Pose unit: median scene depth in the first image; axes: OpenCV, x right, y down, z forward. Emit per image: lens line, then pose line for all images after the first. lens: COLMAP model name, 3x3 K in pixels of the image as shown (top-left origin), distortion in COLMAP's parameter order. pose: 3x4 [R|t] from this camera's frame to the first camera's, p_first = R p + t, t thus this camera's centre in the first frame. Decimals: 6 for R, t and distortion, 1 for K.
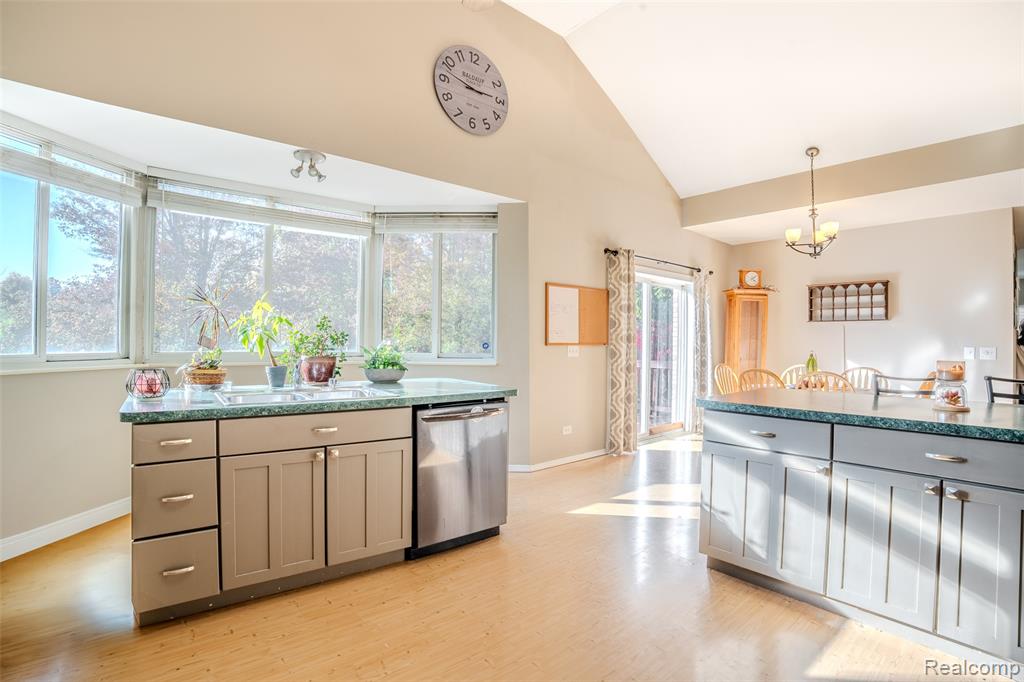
lens RADIAL K [[478.0, 0, 513.5], [0, 478.0, 339.9], [0, 0, 1]] dist [-0.076522, 0.015349]
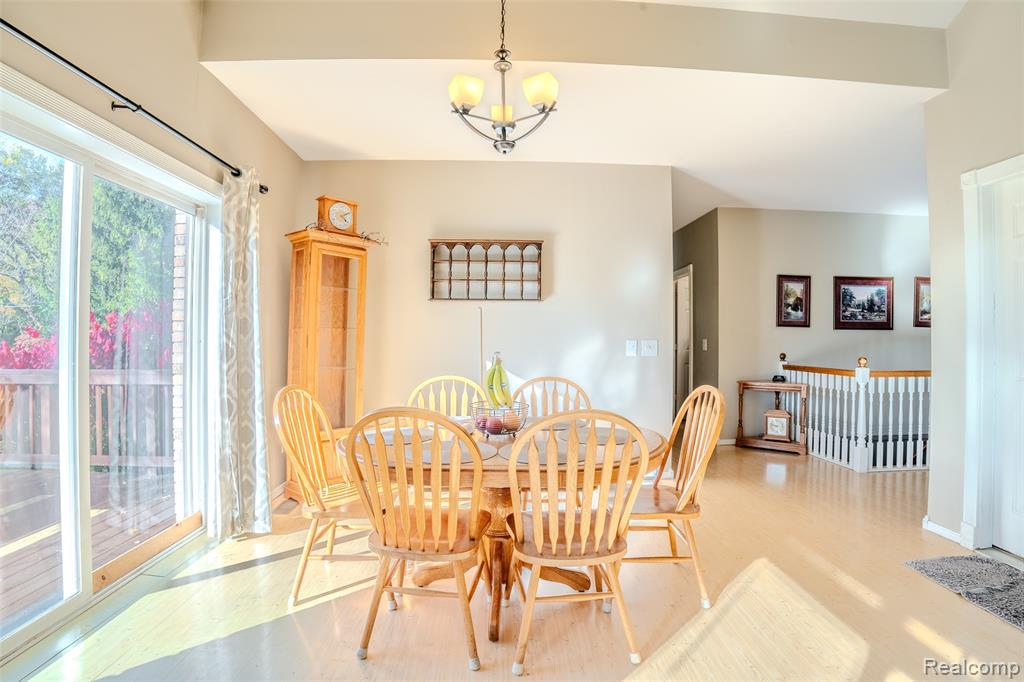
lens RADIAL K [[478.0, 0, 508.8], [0, 478.0, 338.9], [0, 0, 1]] dist [-0.076522, 0.015349]
pose [[0.623630, -0.004492, 0.781707, 0.231753], [-0.003538, 0.999957, 0.008568, 0.005940], [-0.781712, -0.008109, 0.623587, 0.576224]]
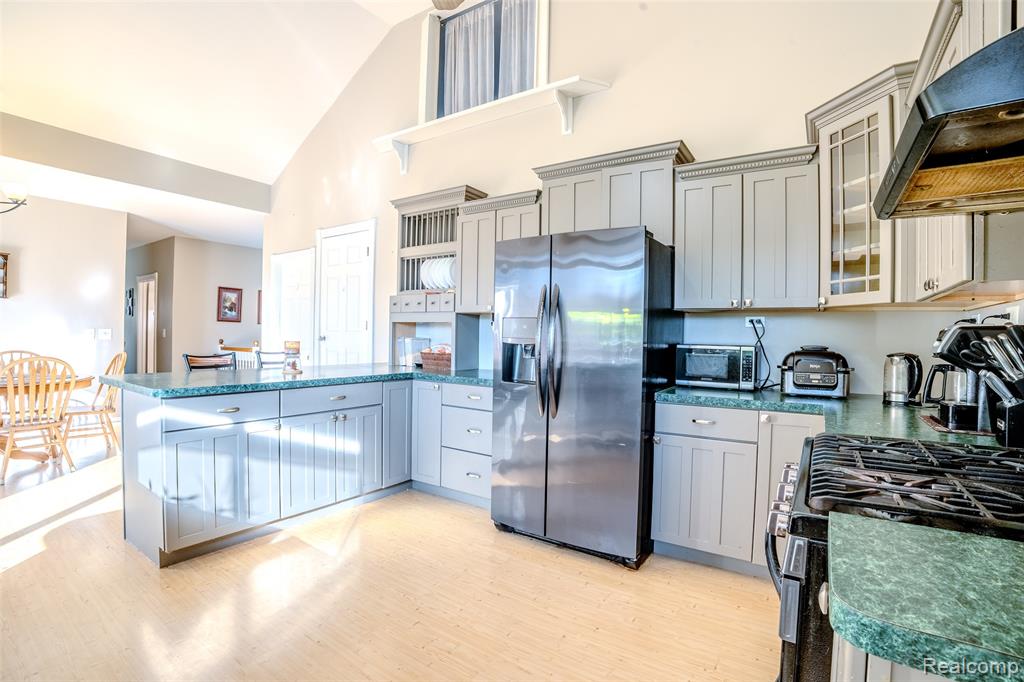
lens RADIAL K [[478.0, 0, 511.1], [0, 478.0, 343.7], [0, 0, 1]] dist [-0.076522, 0.015349]
pose [[-0.263494, -0.028333, 0.964245, -0.282818], [-0.027878, 0.999375, 0.021747, -0.000399], [-0.964258, -0.021151, -0.264119, 0.254778]]
